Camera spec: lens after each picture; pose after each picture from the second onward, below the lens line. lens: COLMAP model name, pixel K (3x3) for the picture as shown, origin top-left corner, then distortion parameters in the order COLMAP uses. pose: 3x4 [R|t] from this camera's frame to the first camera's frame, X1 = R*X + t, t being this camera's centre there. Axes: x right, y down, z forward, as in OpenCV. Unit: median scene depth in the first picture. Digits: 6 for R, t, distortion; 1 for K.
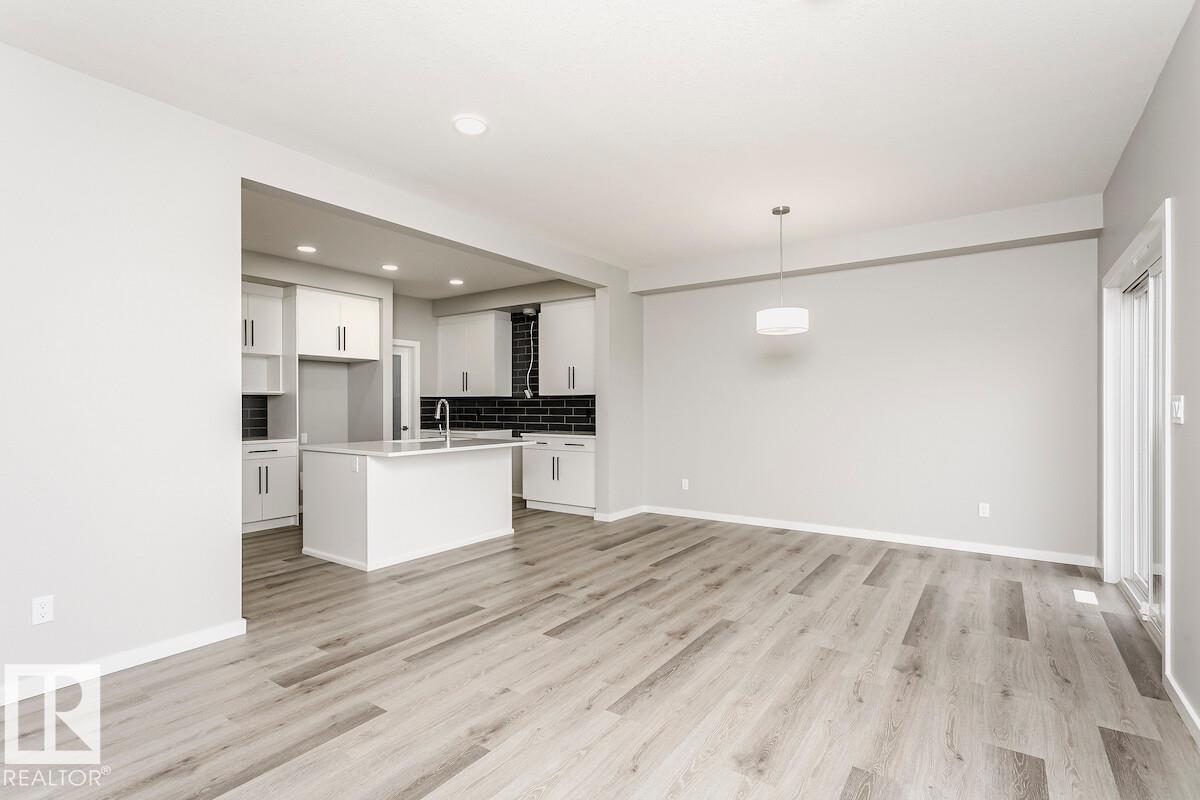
lens RADIAL K [[580.4, 0, 594.3], [0, 580.4, 402.9], [0, 0, 1]] dist [0.000188, -0.000080]
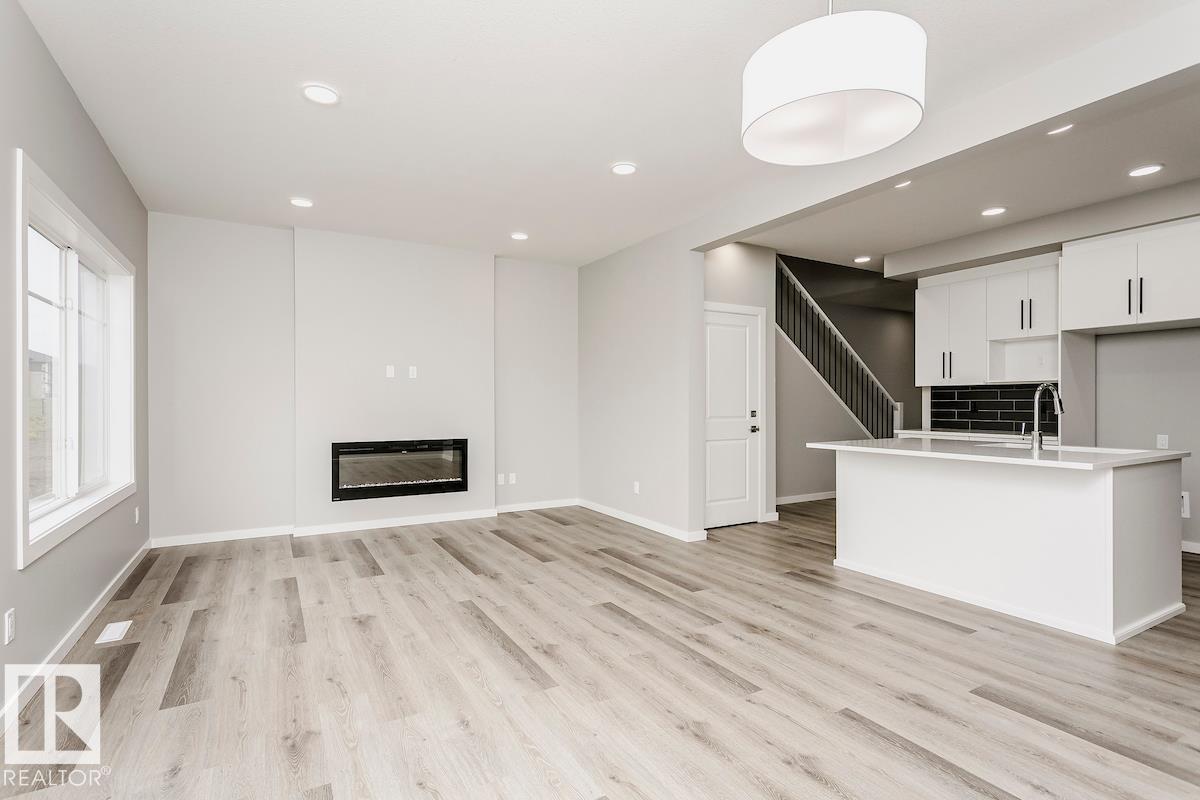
lens RADIAL K [[580.4, 0, 594.3], [0, 580.4, 403.6], [0, 0, 1]] dist [0.000188, -0.000080]
pose [[-0.435152, 0.004279, -0.900347, 0.833619], [0.006528, 0.999977, 0.001597, 0.016951], [0.900334, -0.005182, -0.435170, 1.323073]]
